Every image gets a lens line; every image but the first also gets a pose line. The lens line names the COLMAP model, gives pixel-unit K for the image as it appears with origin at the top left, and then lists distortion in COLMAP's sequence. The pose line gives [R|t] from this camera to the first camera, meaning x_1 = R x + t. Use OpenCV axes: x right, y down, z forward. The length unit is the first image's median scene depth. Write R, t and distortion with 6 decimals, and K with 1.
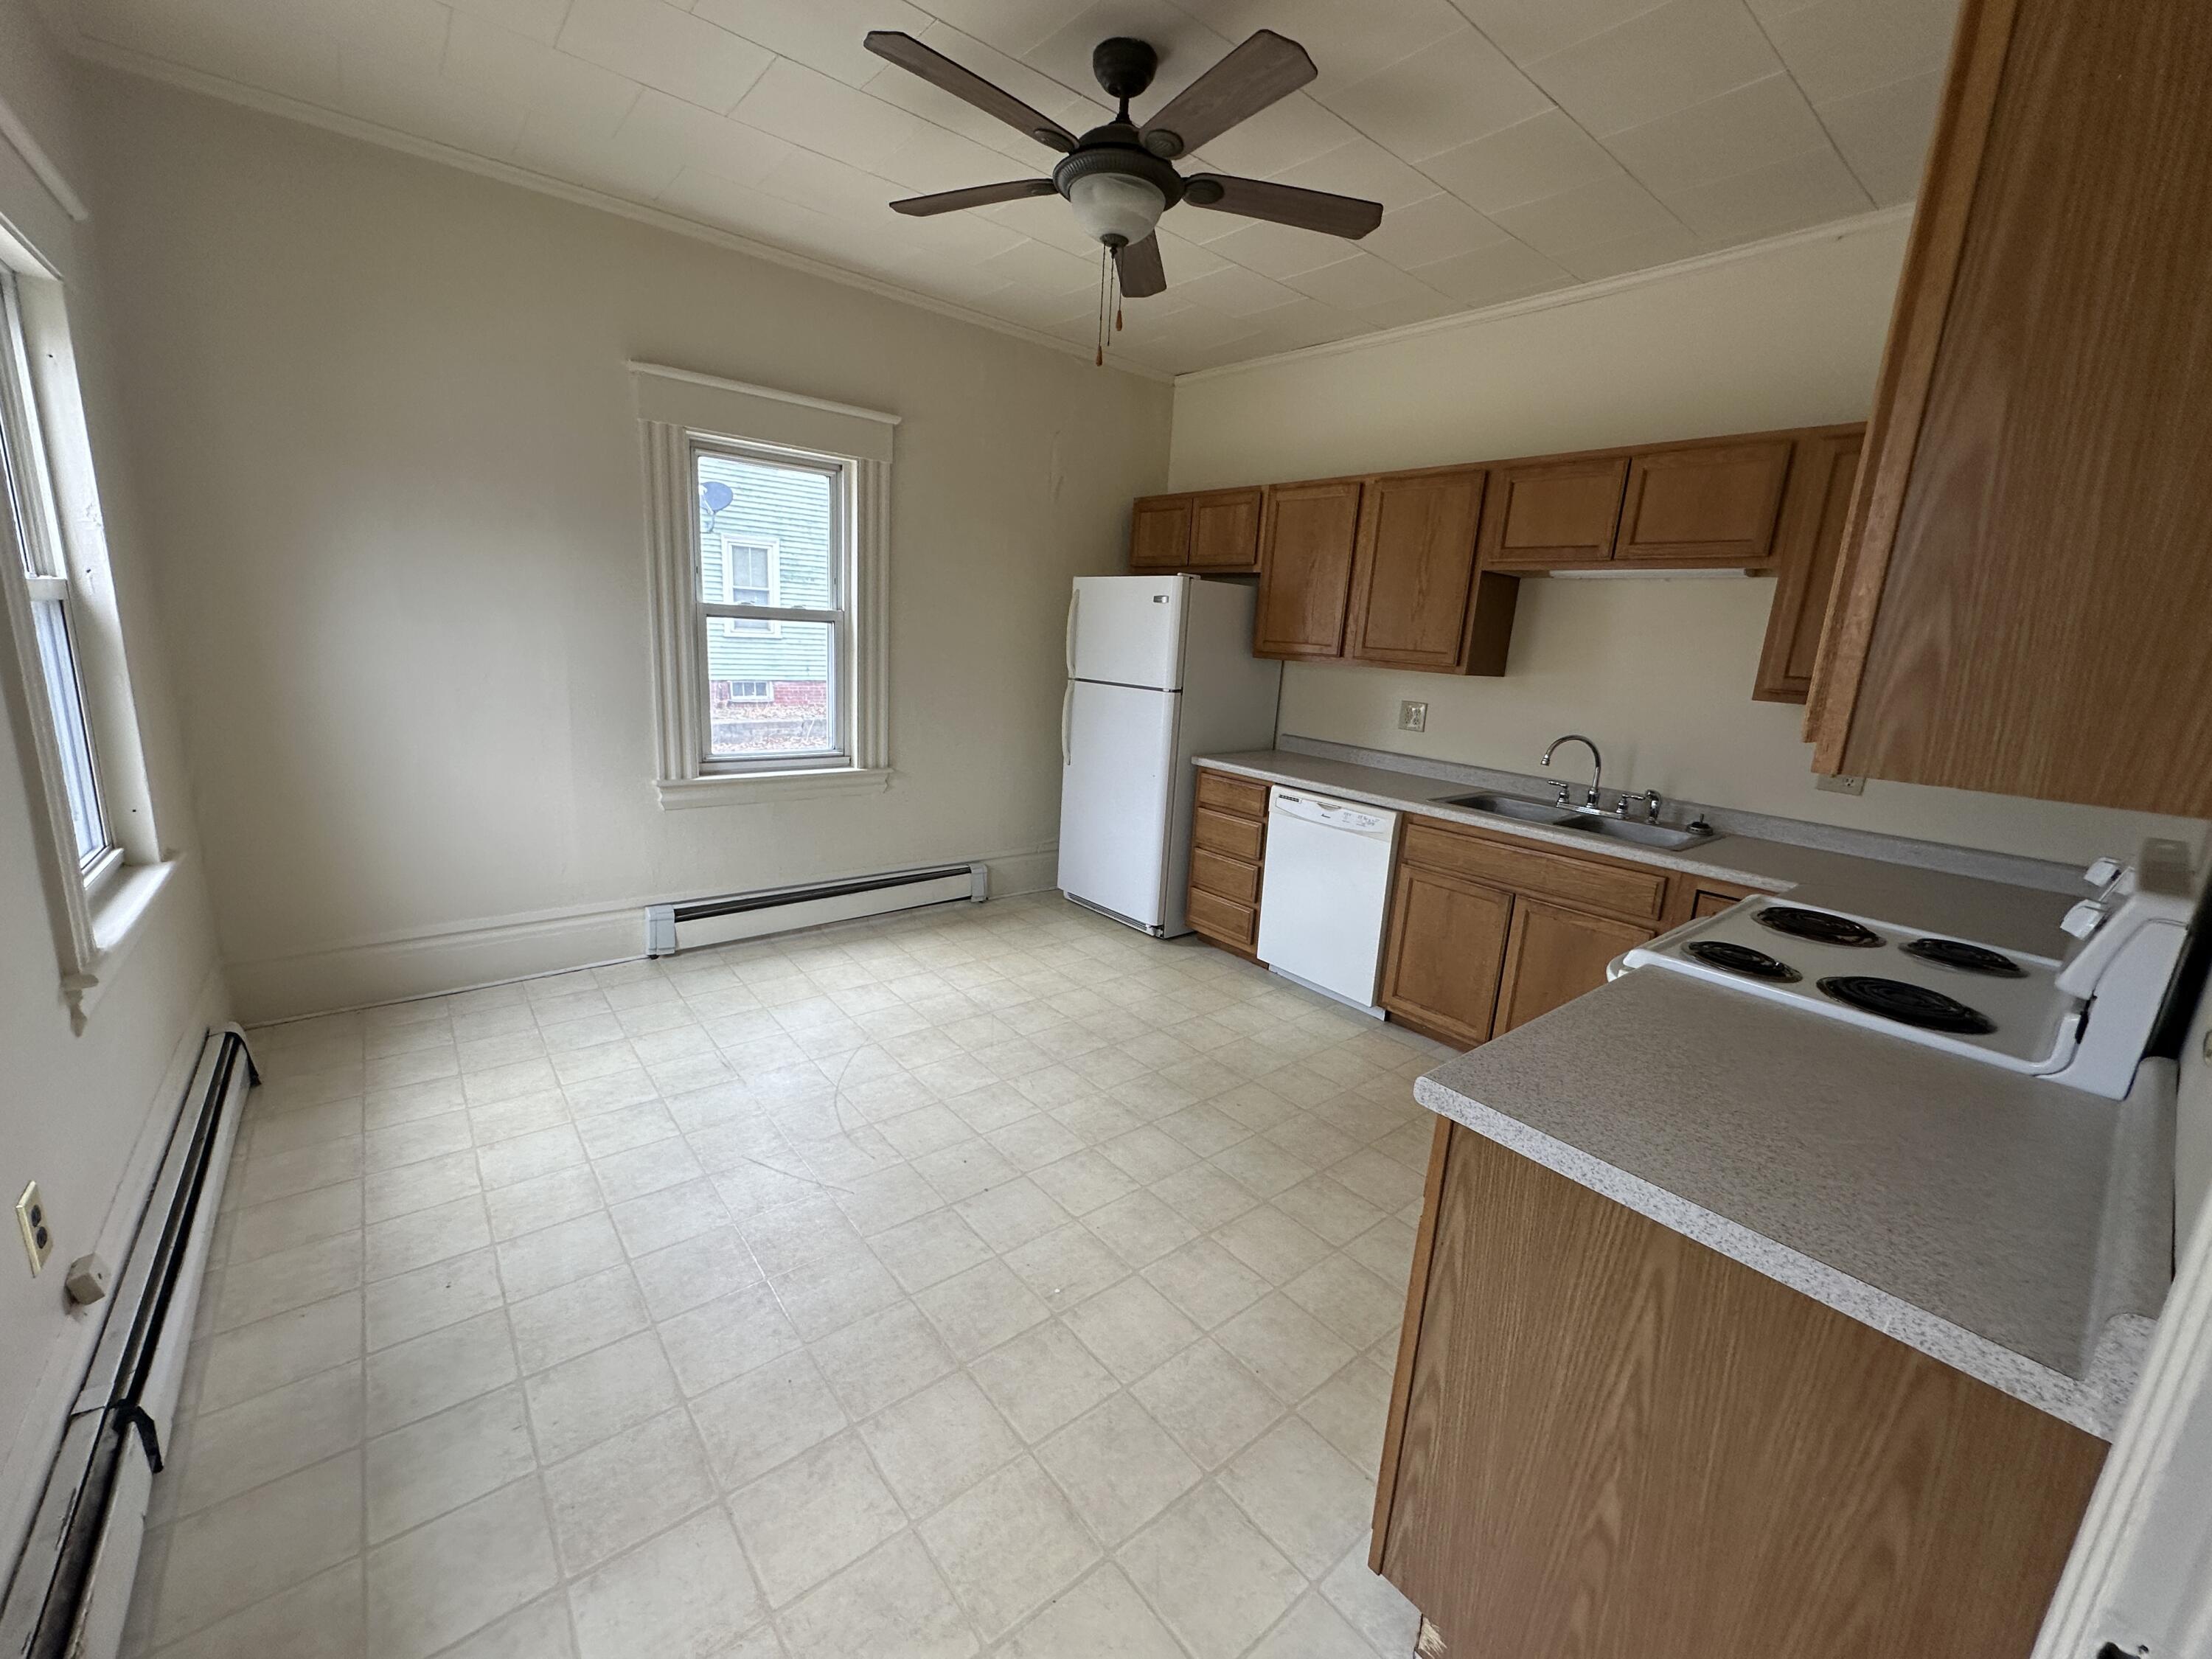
lens RADIAL K [[880.9, 0, 1108.6], [0, 880.9, 829.5], [0, 0, 1]] dist [0.000549, -0.001658]
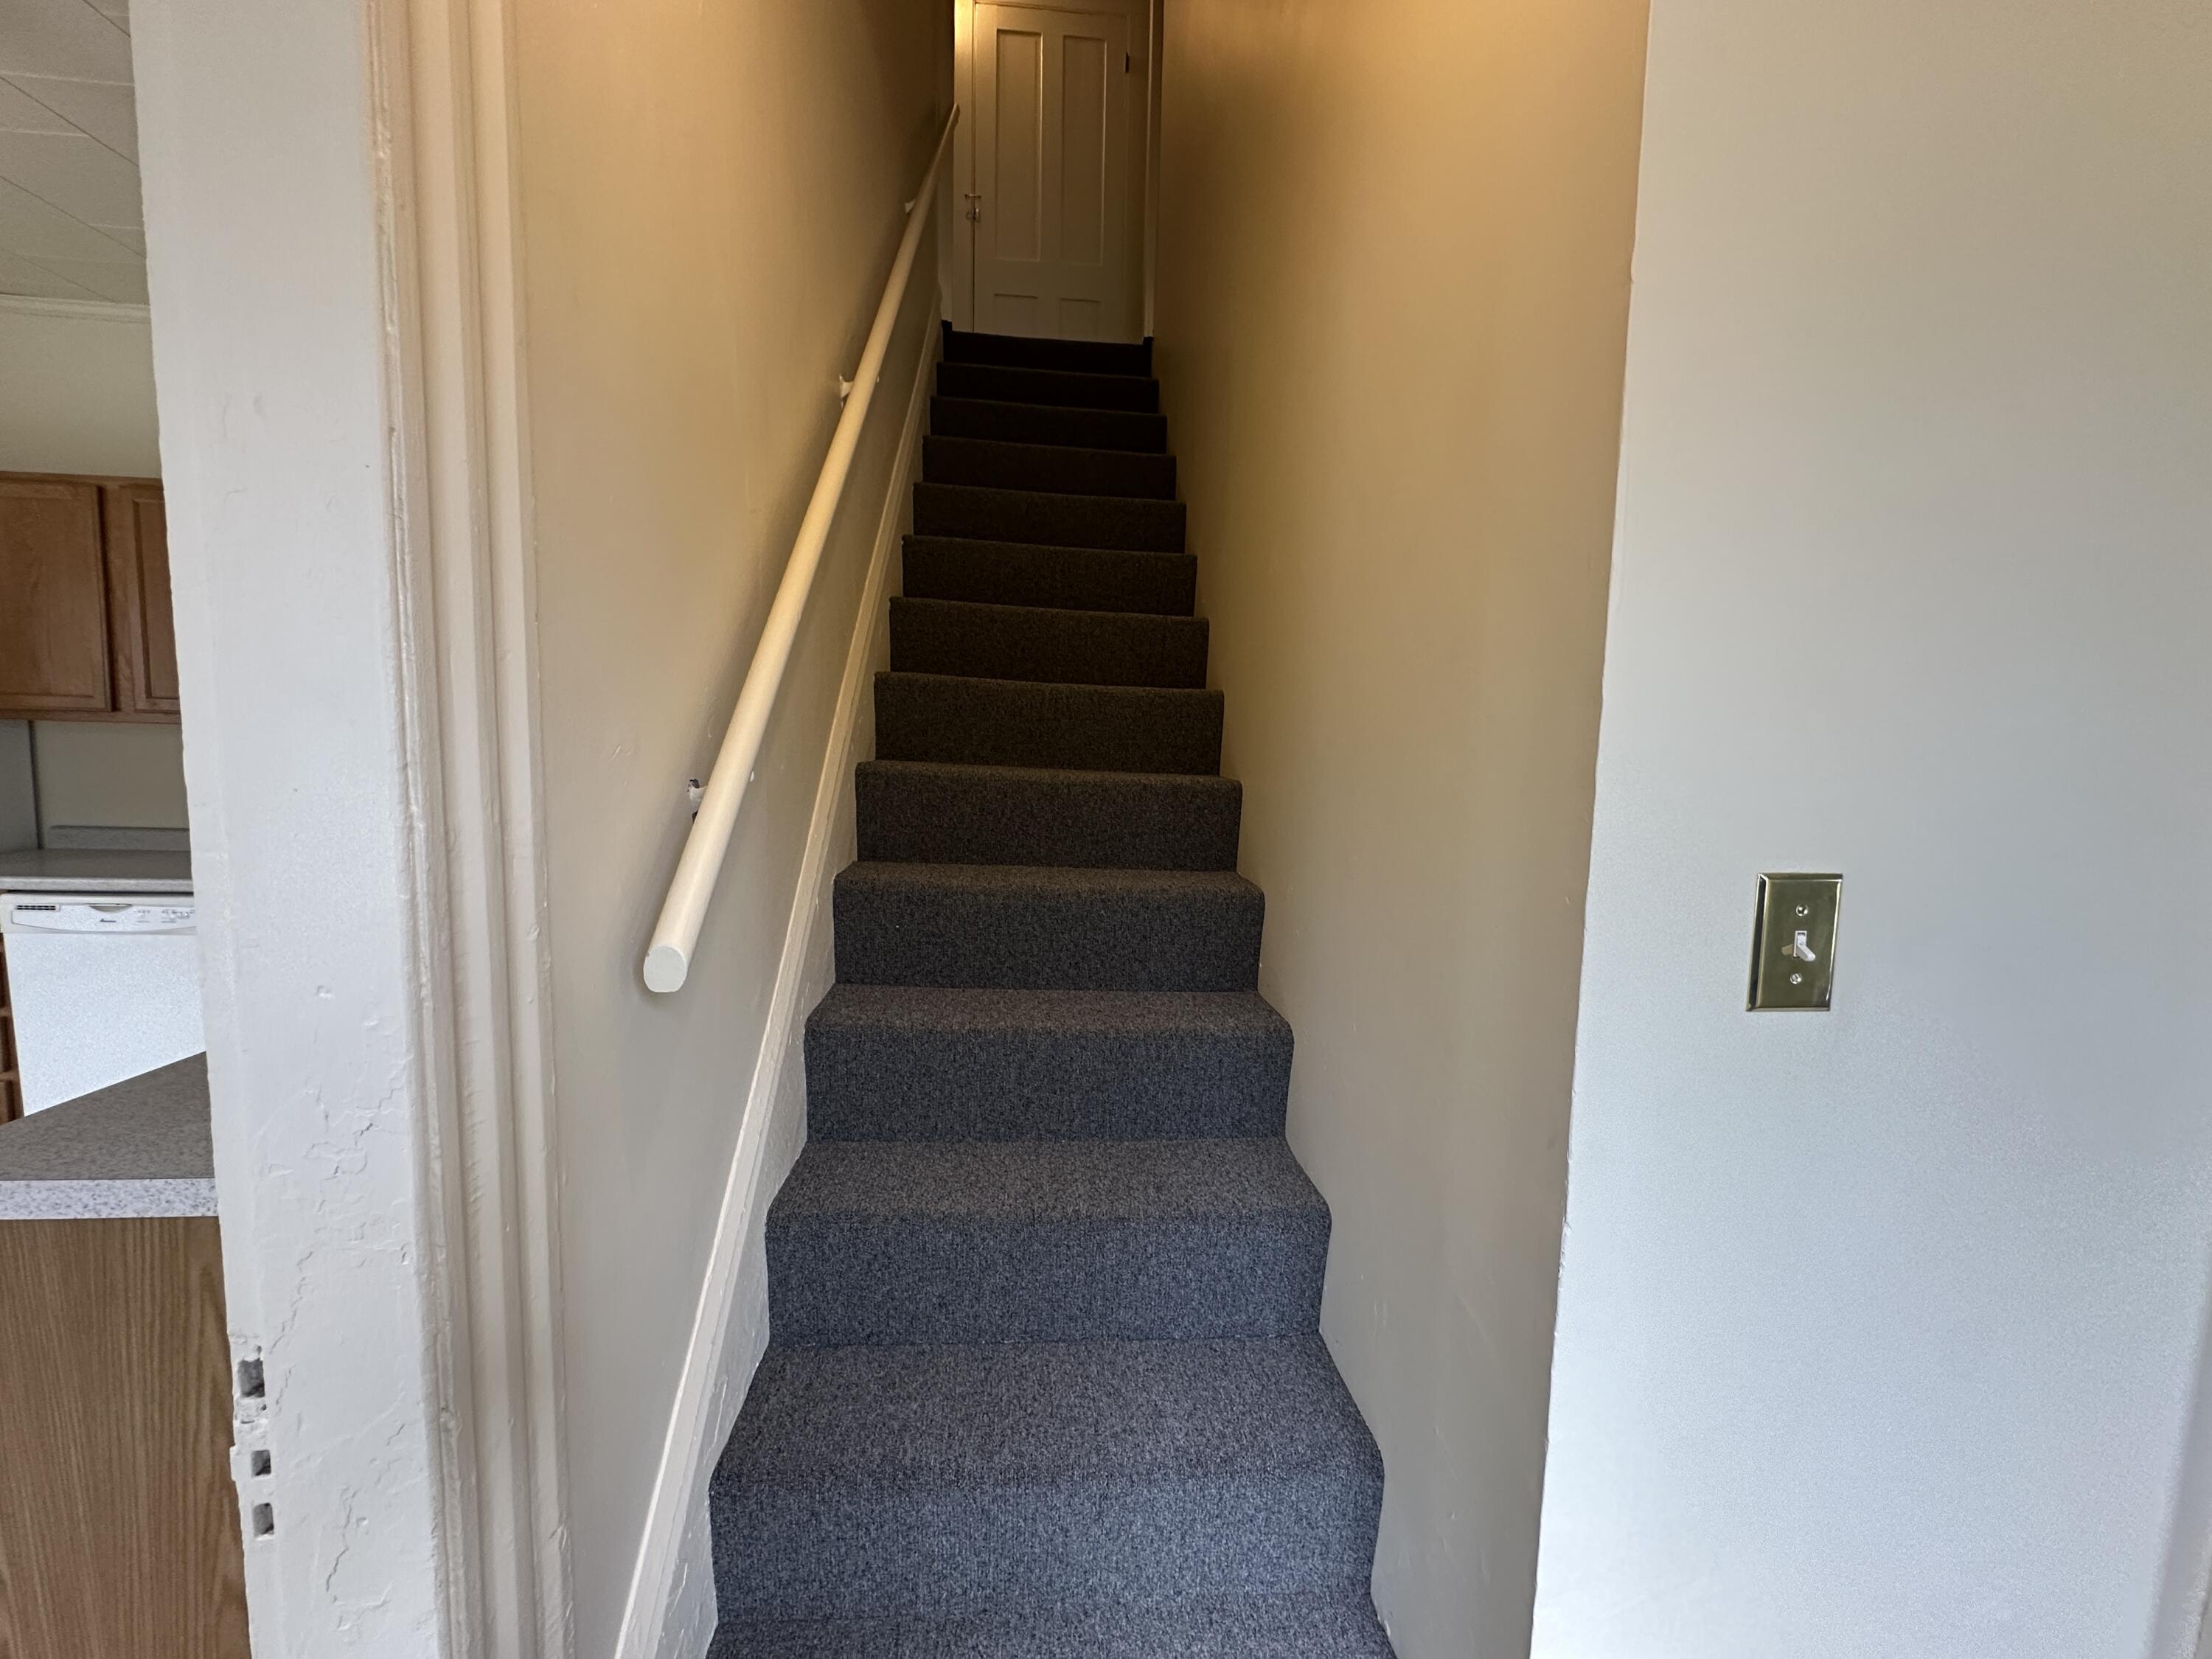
lens RADIAL K [[880.9, 0, 1107.3], [0, 880.9, 818.2], [0, 0, 1]] dist [0.000549, -0.001658]
pose [[0.570447, -0.123193, 0.812043, 0.134435], [0.203415, 0.979076, 0.005638, 0.064532], [-0.795746, 0.161966, 0.583571, -0.099266]]
